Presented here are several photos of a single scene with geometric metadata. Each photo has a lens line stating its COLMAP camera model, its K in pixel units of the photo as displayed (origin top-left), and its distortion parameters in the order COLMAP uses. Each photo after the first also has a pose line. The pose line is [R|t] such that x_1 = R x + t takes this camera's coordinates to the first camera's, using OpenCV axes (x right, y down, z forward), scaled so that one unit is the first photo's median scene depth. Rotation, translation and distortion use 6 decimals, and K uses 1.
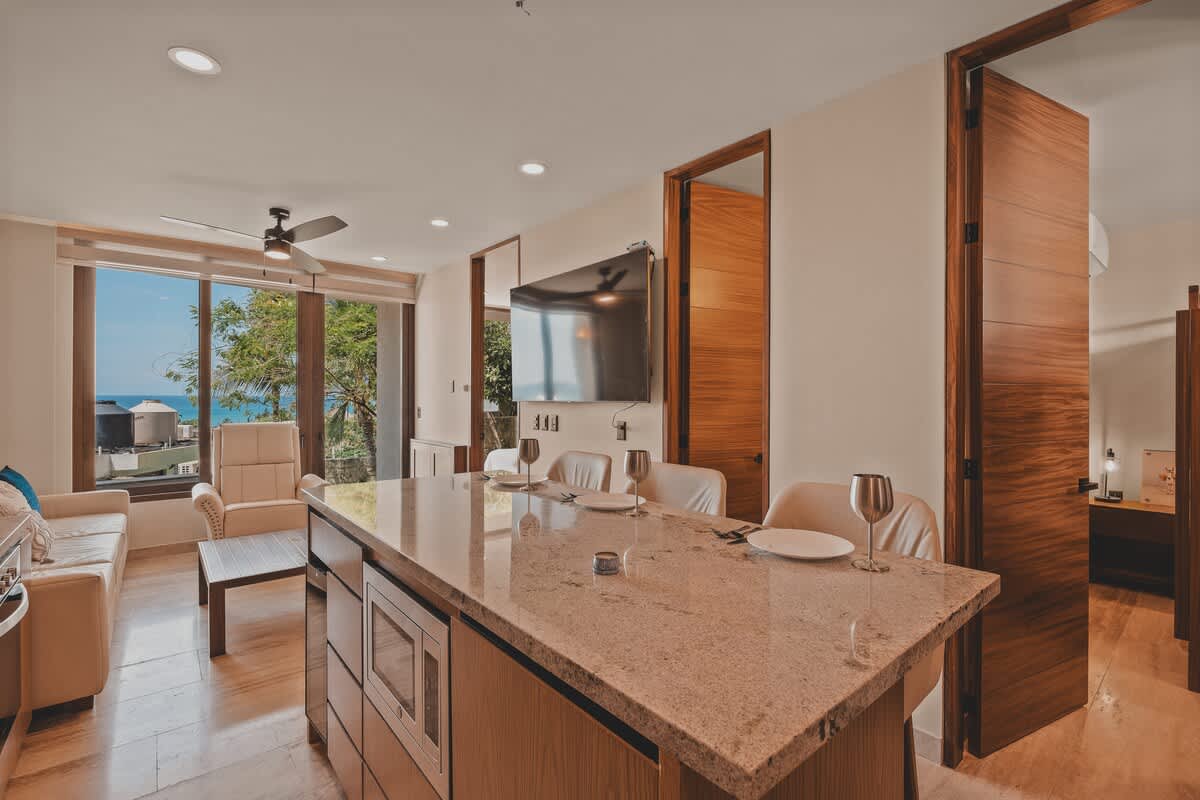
lens RADIAL K [[534.2, 0, 605.2], [0, 534.2, 395.2], [0, 0, 1]] dist [-0.012135, 0.000433]
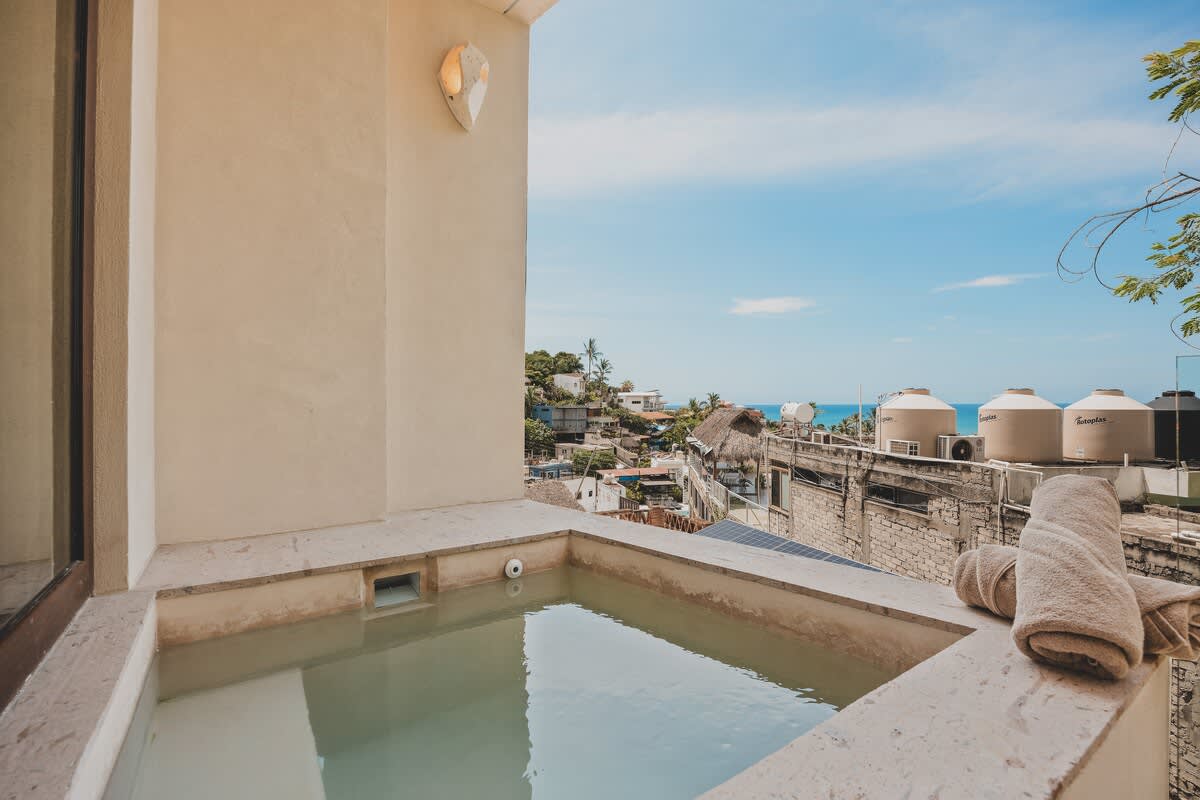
lens RADIAL K [[534.2, 0, 611.0], [0, 534.2, 405.1], [0, 0, 1]] dist [-0.012135, 0.000433]
pose [[-0.088702, -0.000423, -0.996058, -0.673051], [0.002933, 0.999995, -0.000686, 0.096786], [0.996054, -0.002983, -0.088700, 1.139236]]
